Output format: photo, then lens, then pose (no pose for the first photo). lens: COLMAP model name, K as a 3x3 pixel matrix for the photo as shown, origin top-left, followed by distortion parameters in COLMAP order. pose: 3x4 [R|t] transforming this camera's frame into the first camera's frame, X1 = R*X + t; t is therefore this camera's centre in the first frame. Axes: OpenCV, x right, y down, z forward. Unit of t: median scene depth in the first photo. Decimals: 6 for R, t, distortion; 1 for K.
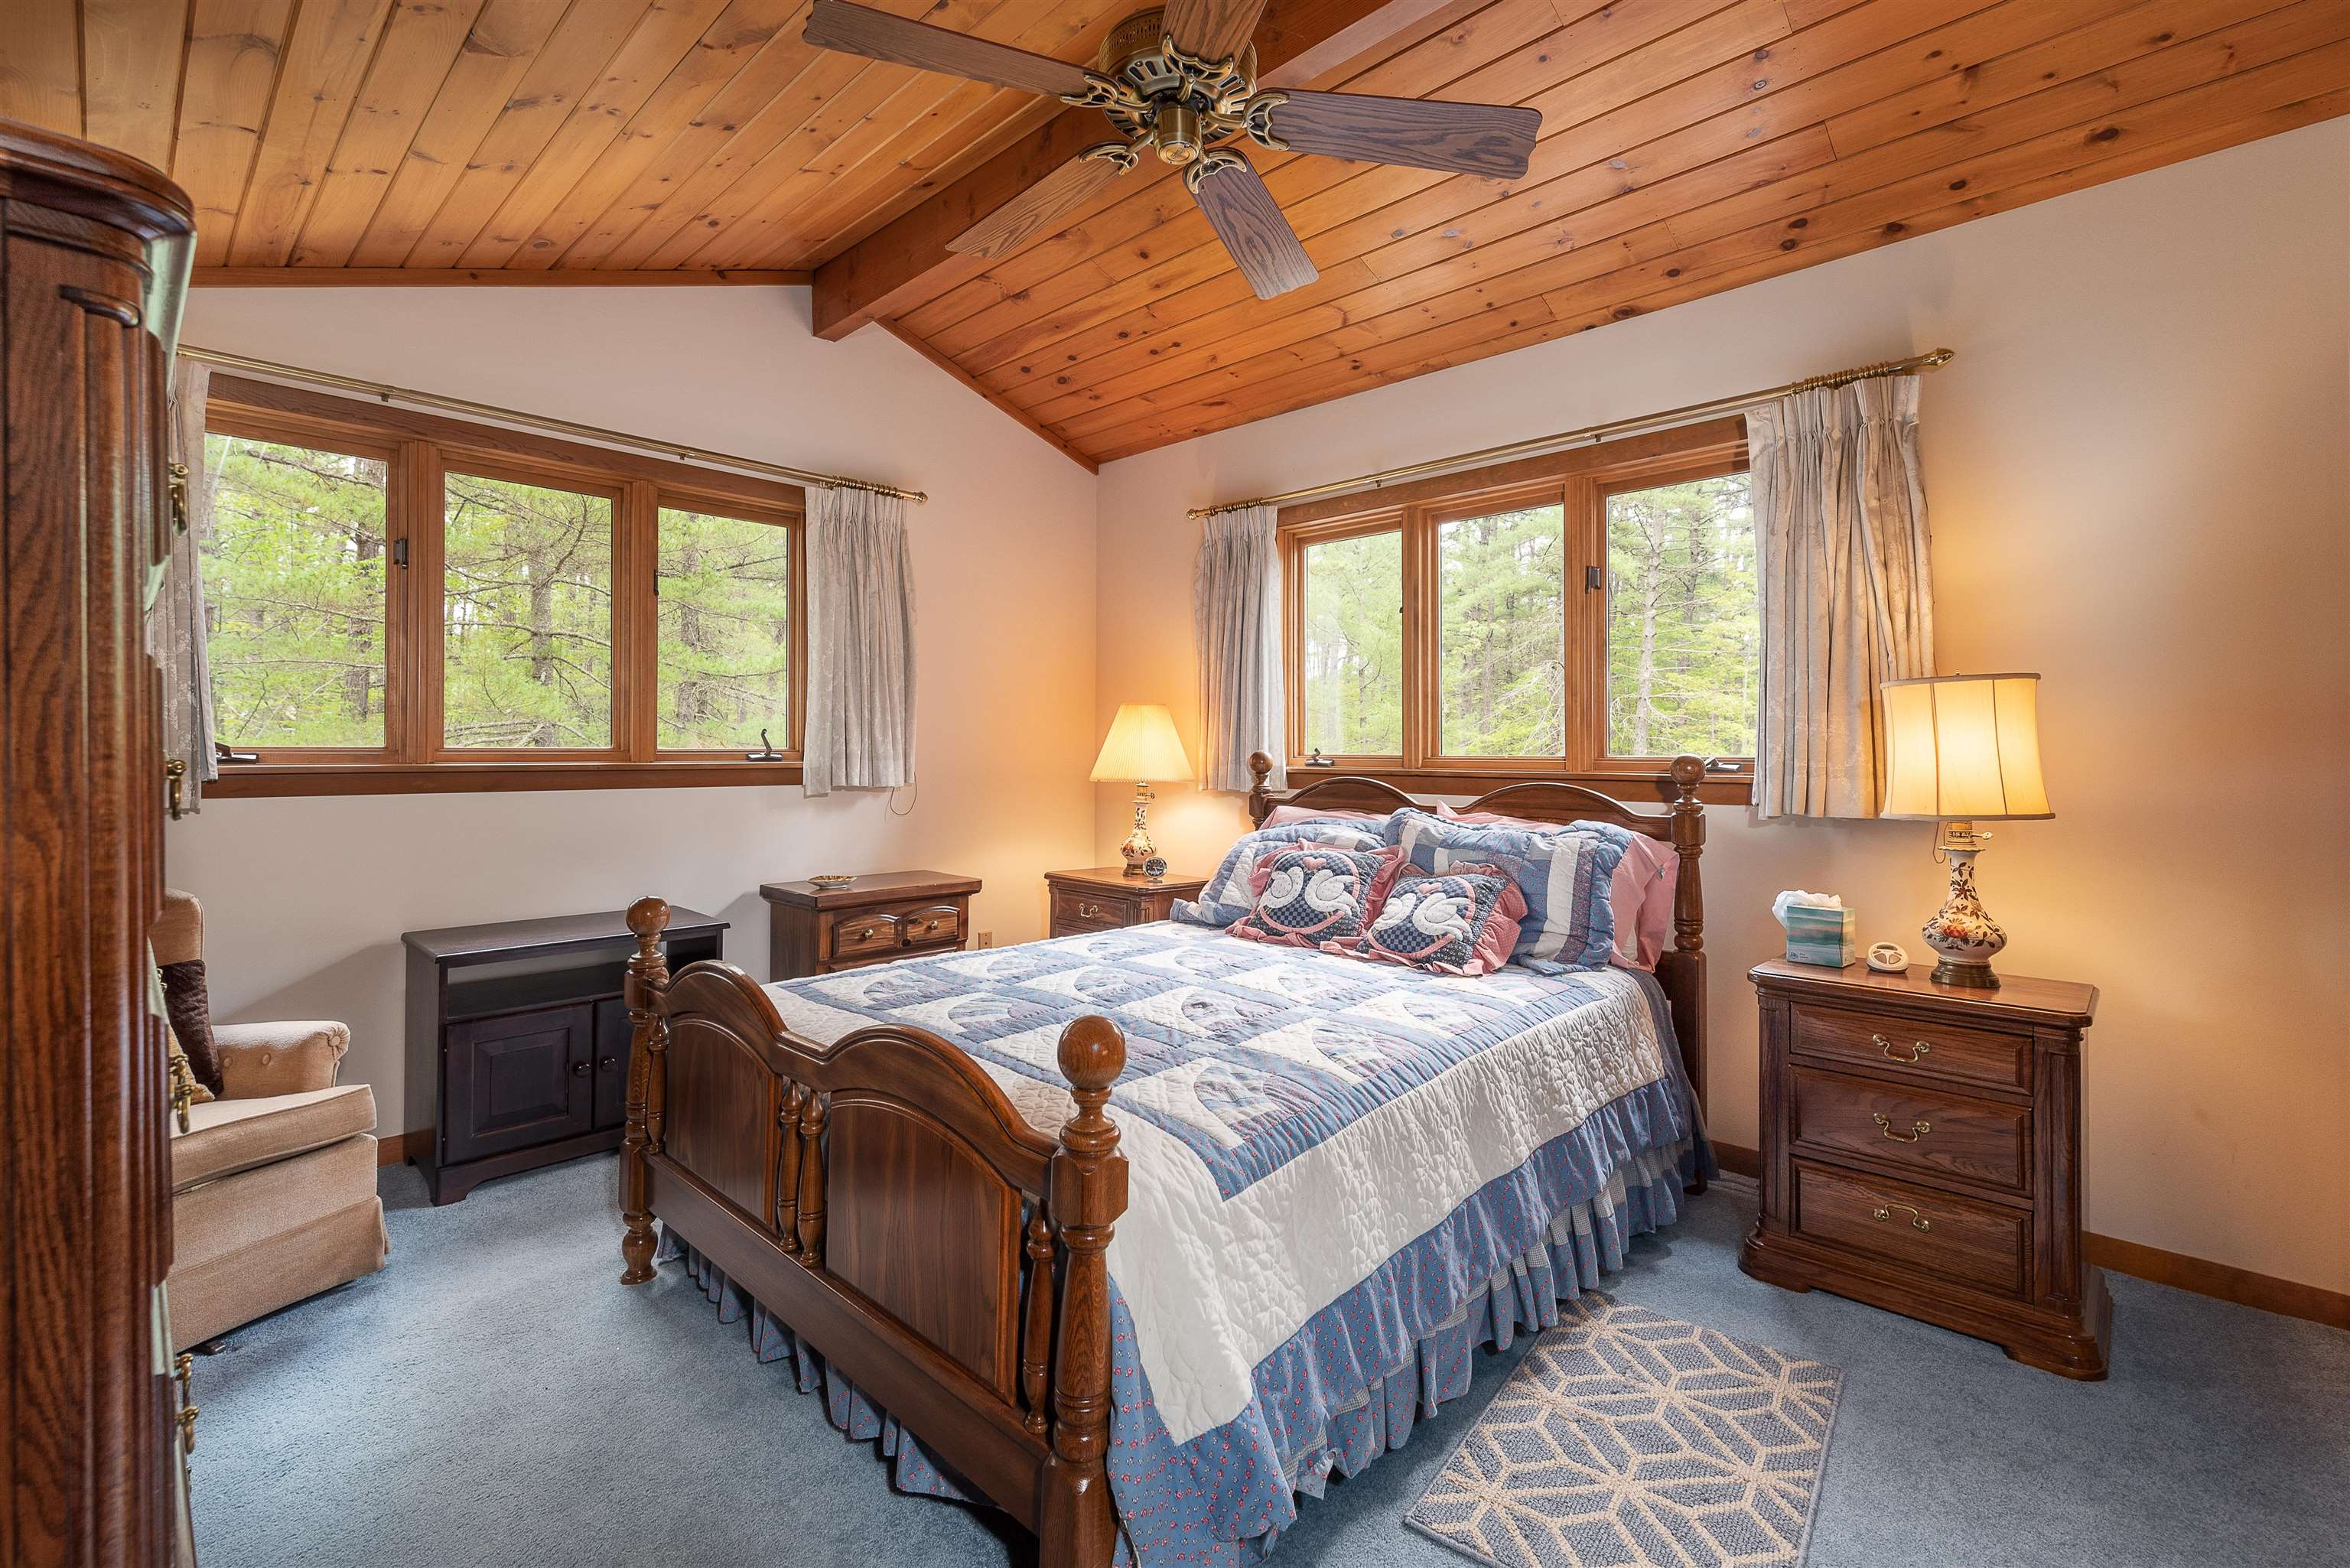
lens RADIAL K [[1028.6, 0, 1172.7], [0, 1028.6, 765.7], [0, 0, 1]] dist [0.005091, -0.001724]
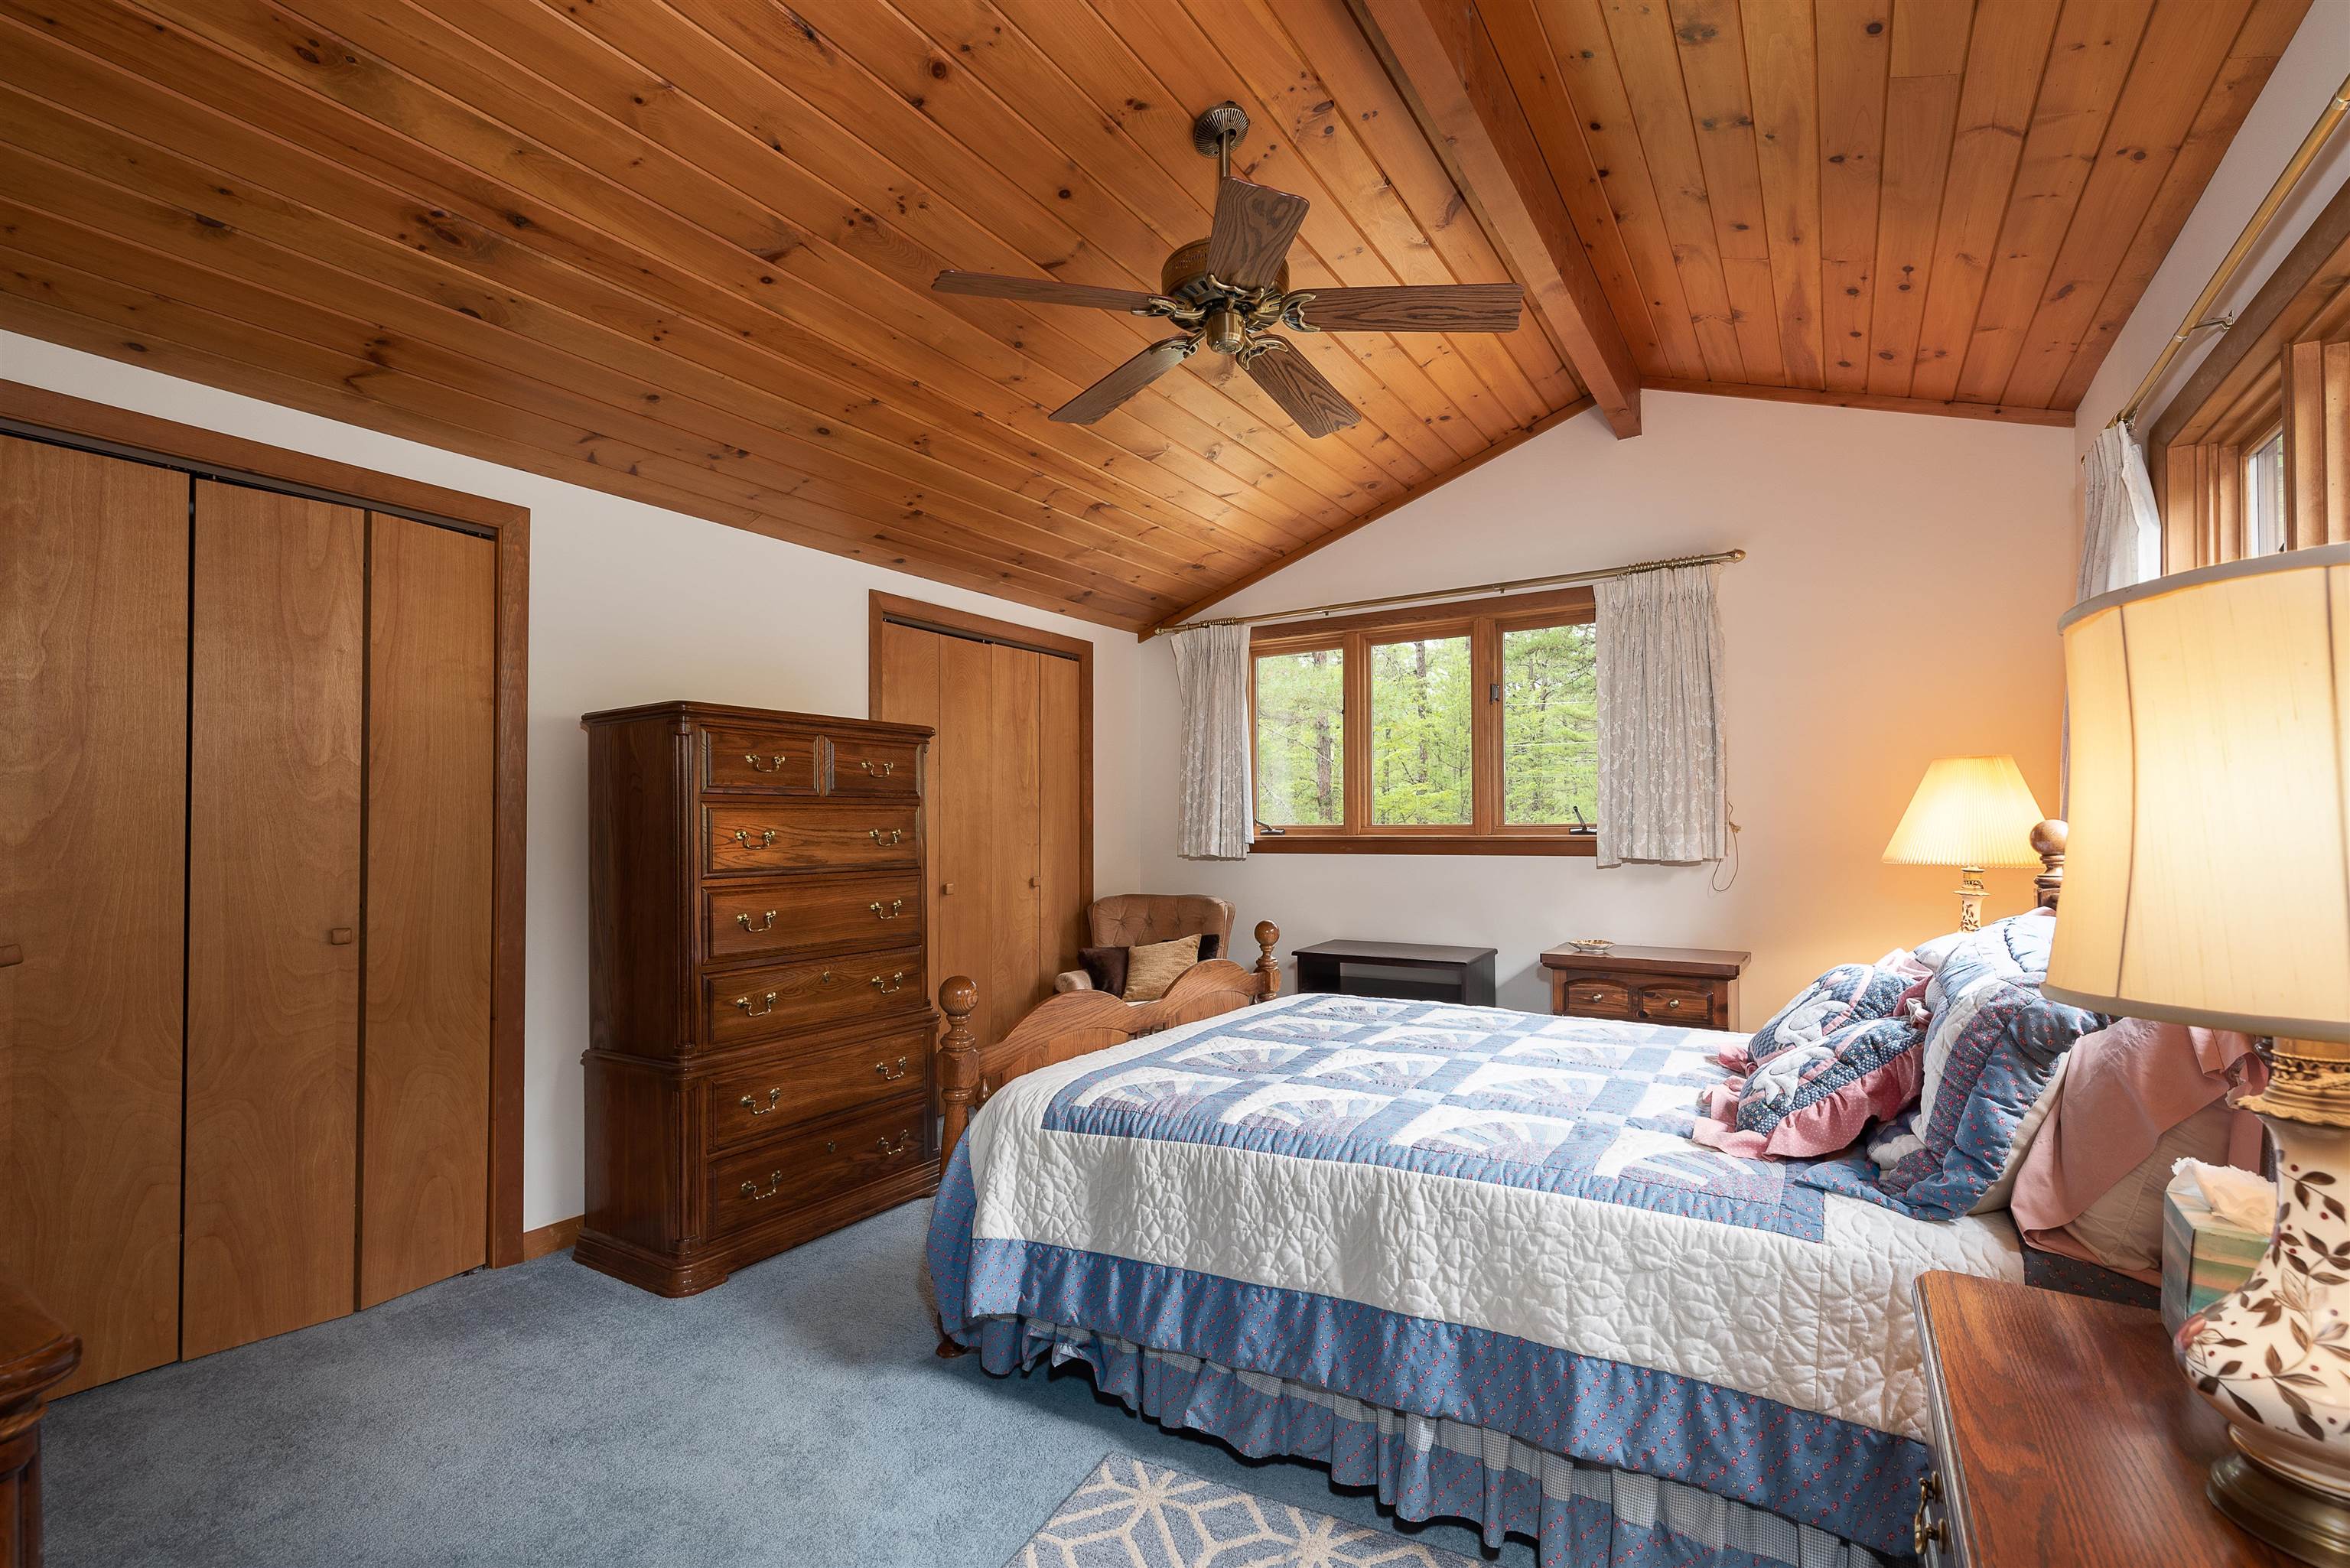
lens RADIAL K [[1028.6, 0, 1211.9], [0, 1028.6, 821.5], [0, 0, 1]] dist [0.005091, -0.001724]
pose [[0.225240, -0.008100, -0.974270, 0.643397], [-0.006018, 0.999935, -0.009705, -0.005449], [0.974285, 0.008049, 0.225176, 0.367216]]
